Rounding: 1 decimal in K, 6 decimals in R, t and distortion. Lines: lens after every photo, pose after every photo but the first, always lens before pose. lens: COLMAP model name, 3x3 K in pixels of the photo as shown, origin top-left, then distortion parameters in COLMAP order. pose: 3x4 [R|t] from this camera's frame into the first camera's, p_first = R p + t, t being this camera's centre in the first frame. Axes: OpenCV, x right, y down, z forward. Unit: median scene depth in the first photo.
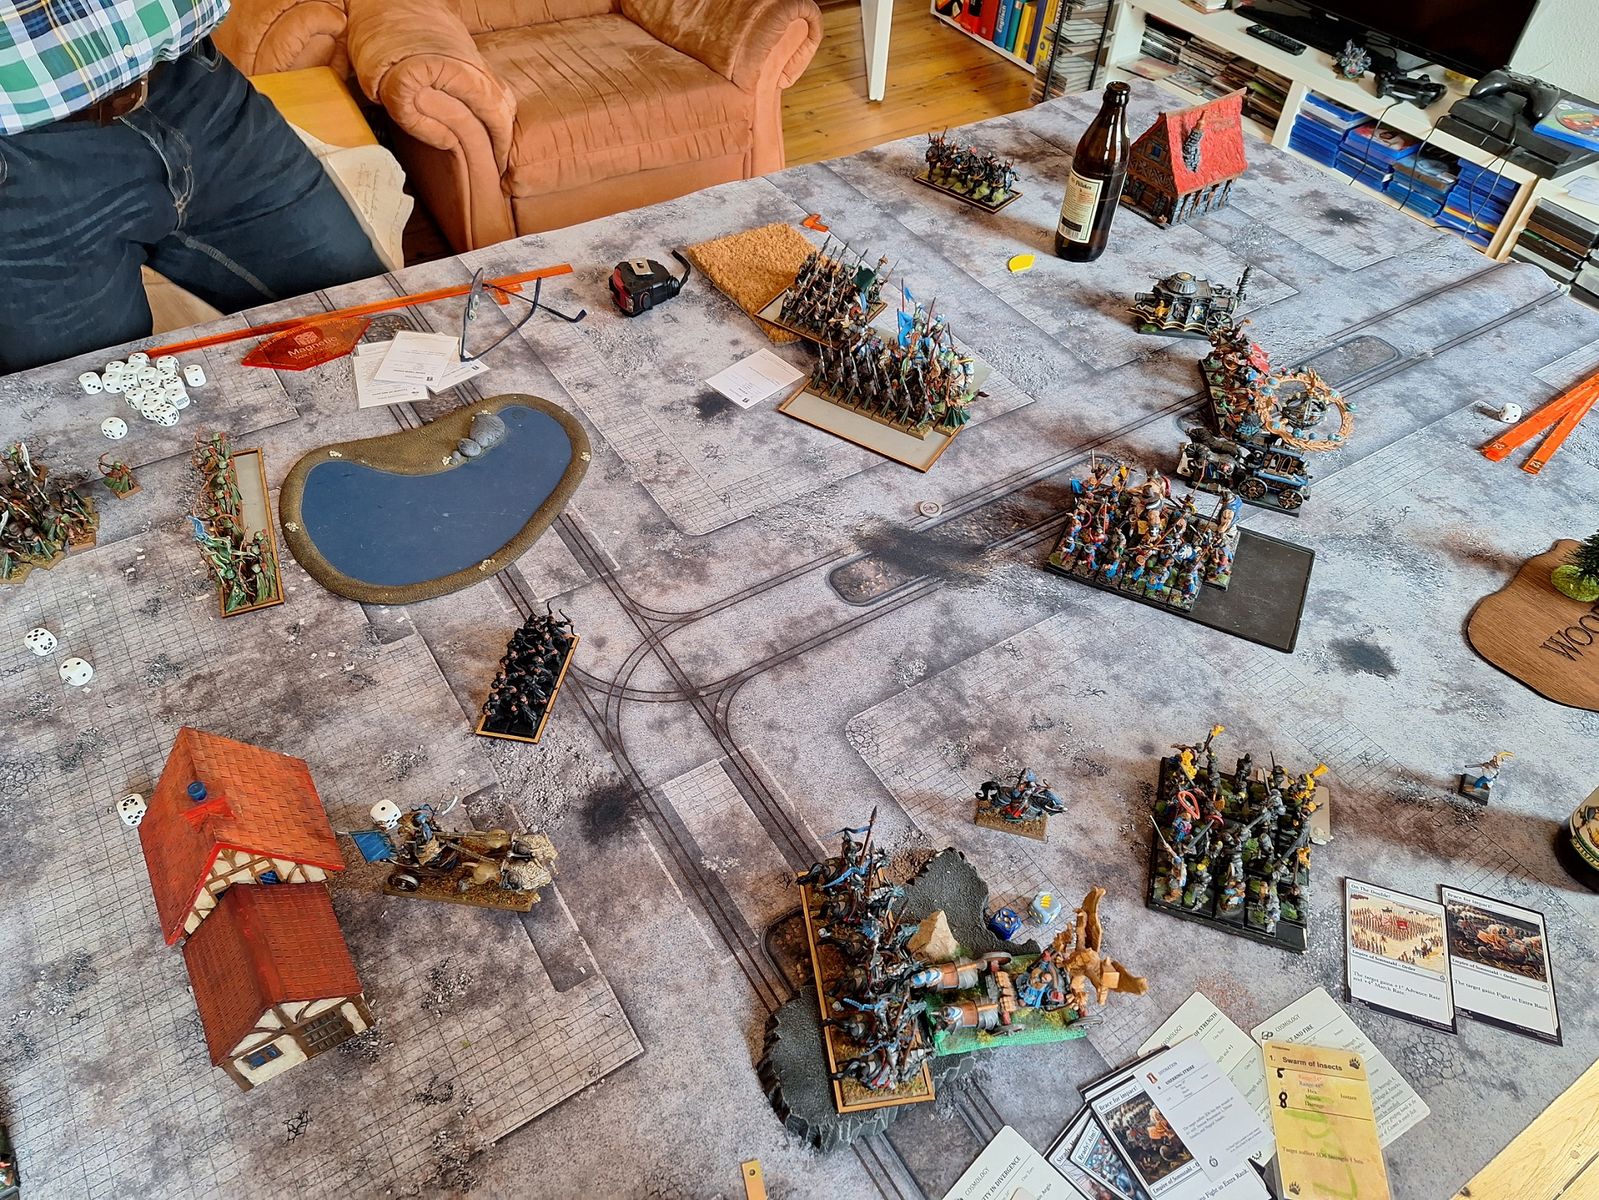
lens RADIAL K [[1110.3, 0, 799.5], [0, 1110.3, 600.0], [0, 0, 1]] dist [0.100657, -0.149081]
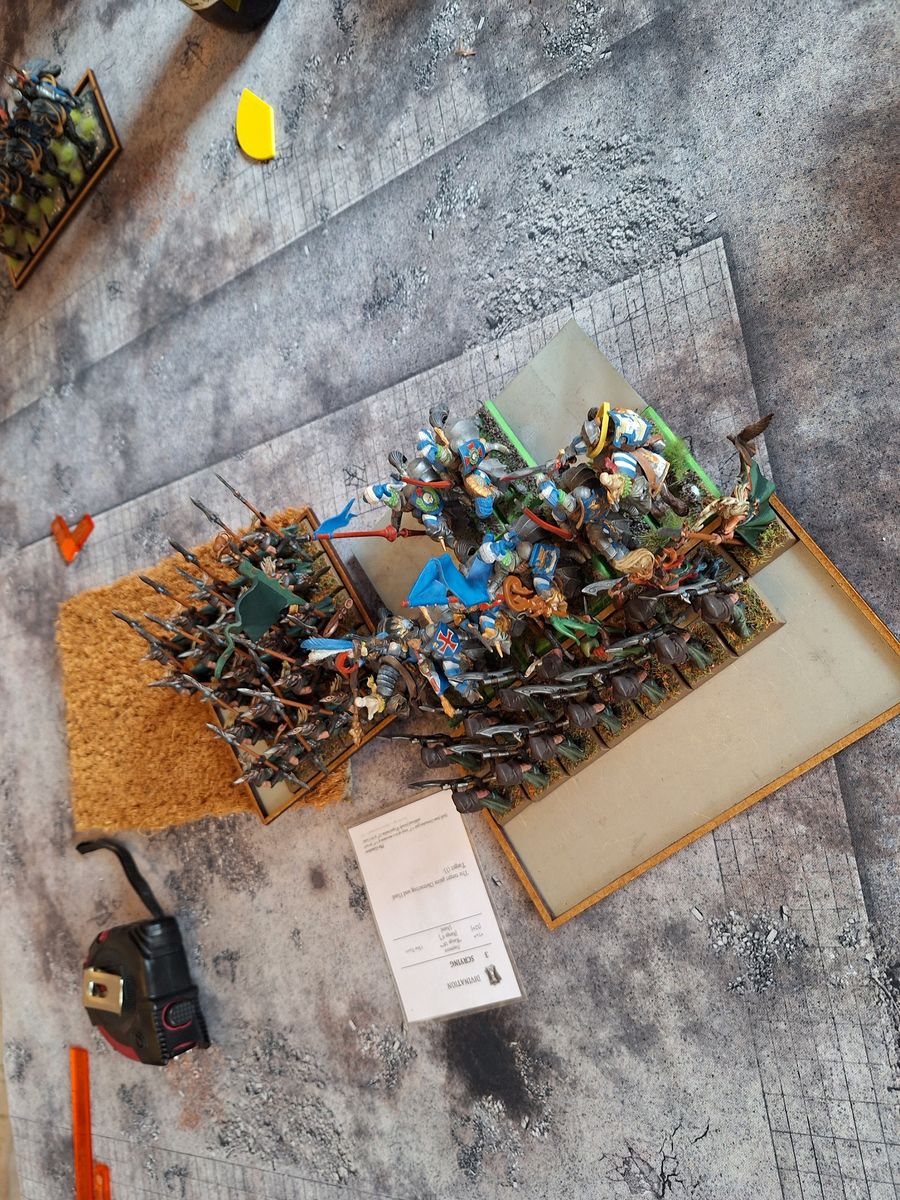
lens RADIAL K [[840.5, 0, 450.0], [0, 840.5, 600.0], [0, 0, 1]] dist [0.066019, -0.086219]
pose [[0.284010, -0.933389, -0.219370, 0.131910], [0.953458, 0.250767, 0.167430, -0.260056], [-0.101267, -0.256712, 0.961168, 0.687351]]
